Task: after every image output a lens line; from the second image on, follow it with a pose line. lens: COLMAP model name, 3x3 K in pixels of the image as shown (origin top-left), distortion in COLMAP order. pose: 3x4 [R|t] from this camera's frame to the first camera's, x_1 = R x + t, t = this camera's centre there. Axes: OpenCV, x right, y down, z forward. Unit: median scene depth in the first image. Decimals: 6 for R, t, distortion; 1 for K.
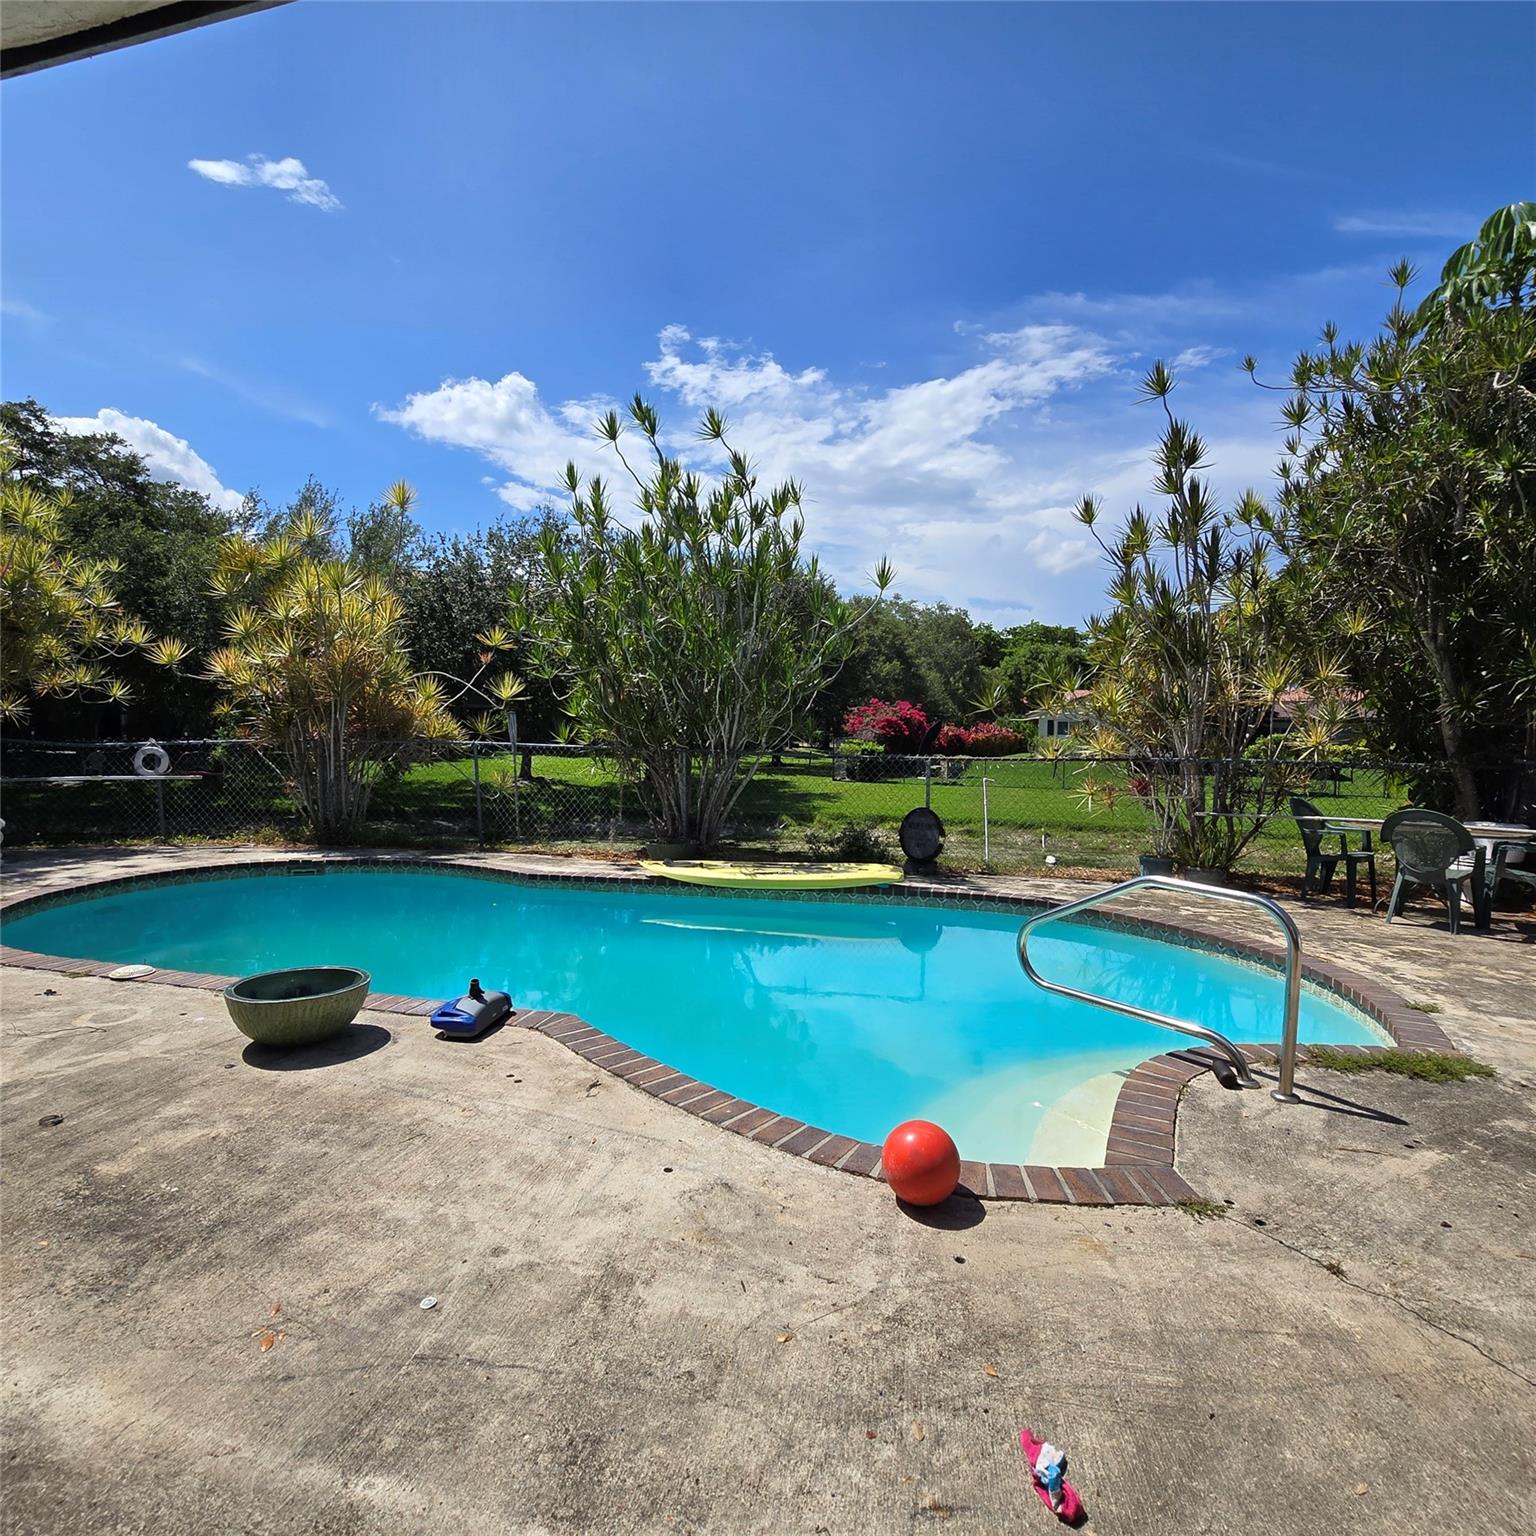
lens RADIAL K [[842.0, 0, 763.9], [0, 842.0, 778.4], [0, 0, 1]] dist [0.000728, -0.000675]
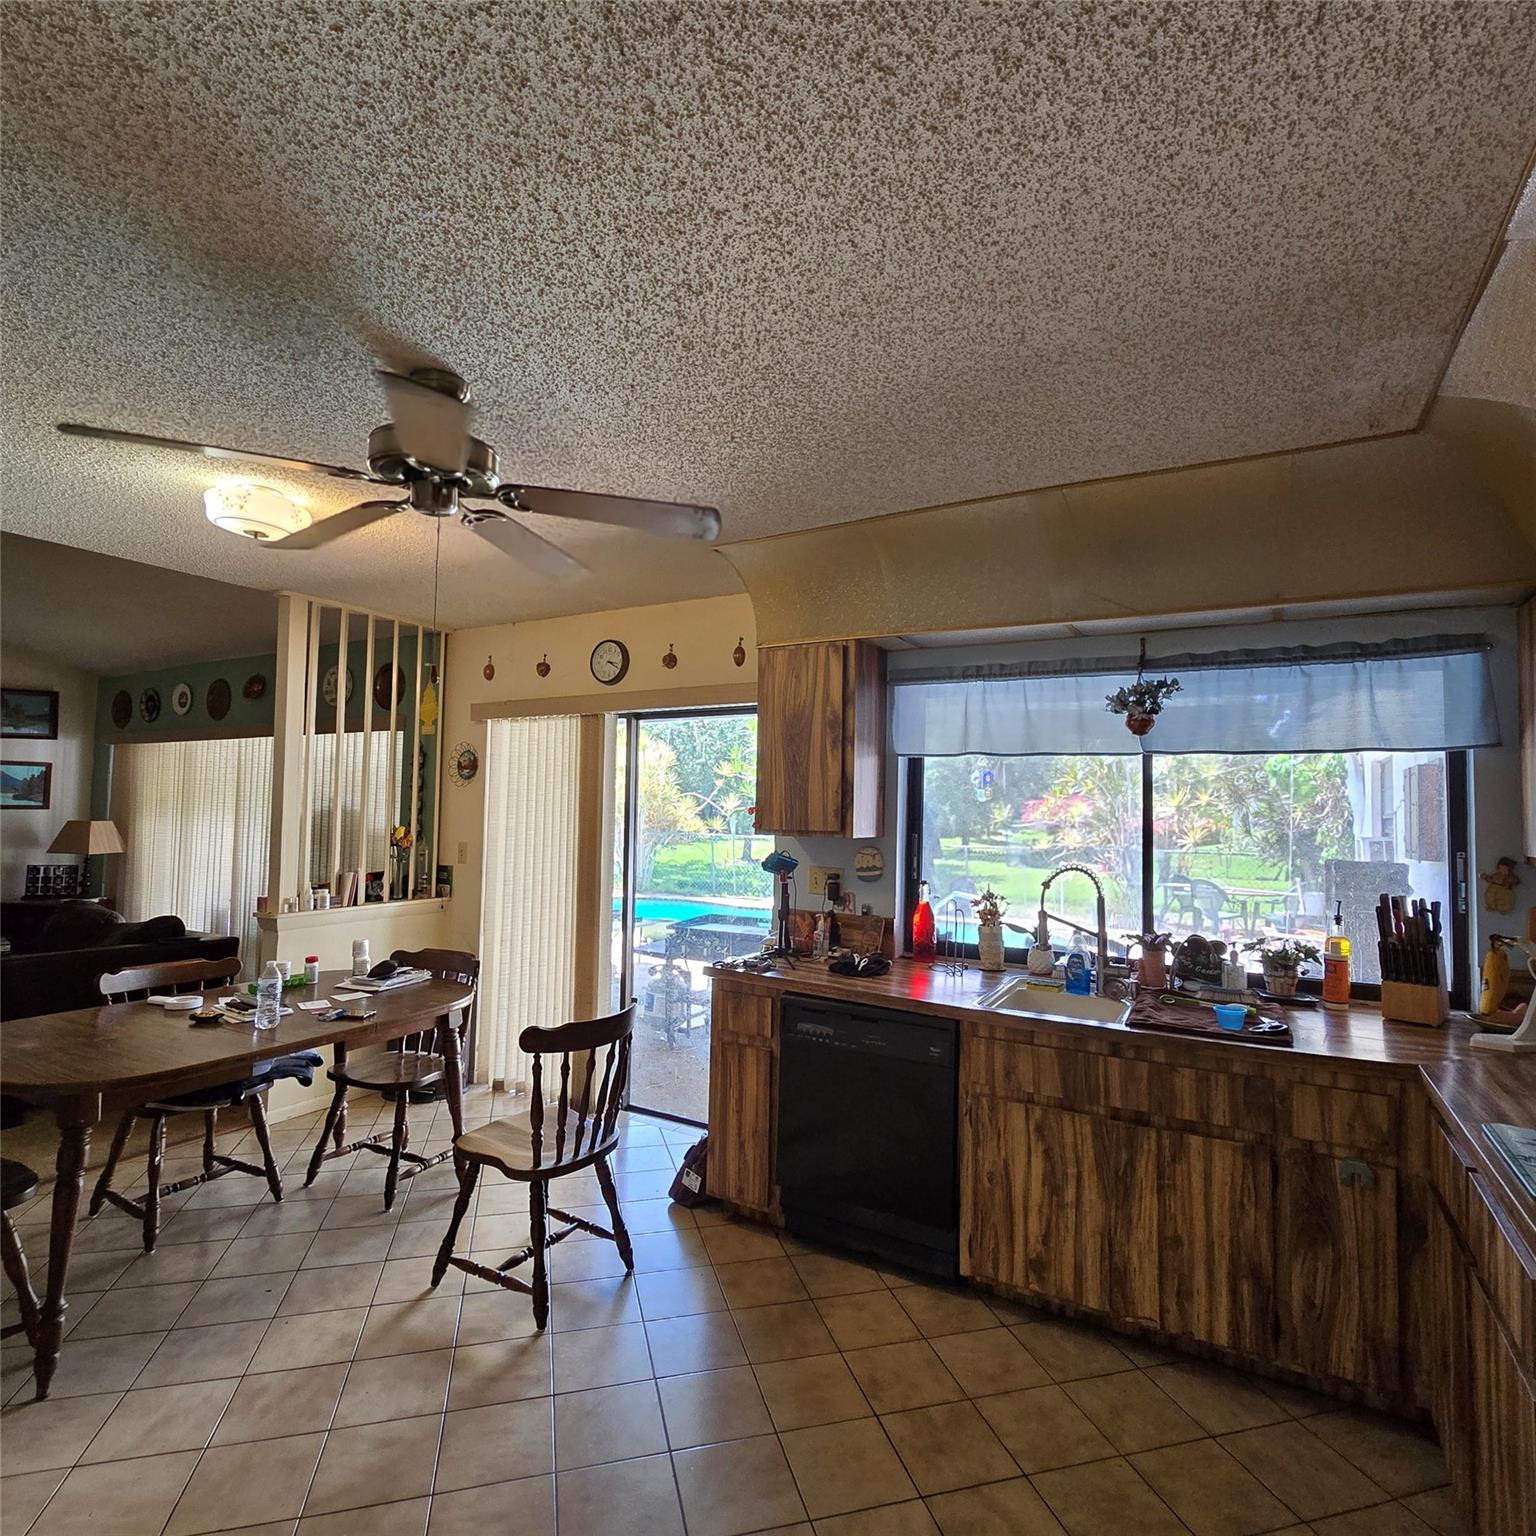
lens RADIAL K [[842.0, 0, 763.9], [0, 842.0, 778.4], [0, 0, 1]] dist [0.000728, -0.000675]
pose [[0.967780, -0.002540, -0.251783, 0.178941], [-0.022430, 0.995104, -0.096251, 0.005529], [0.250795, 0.098797, 0.962986, -0.596881]]
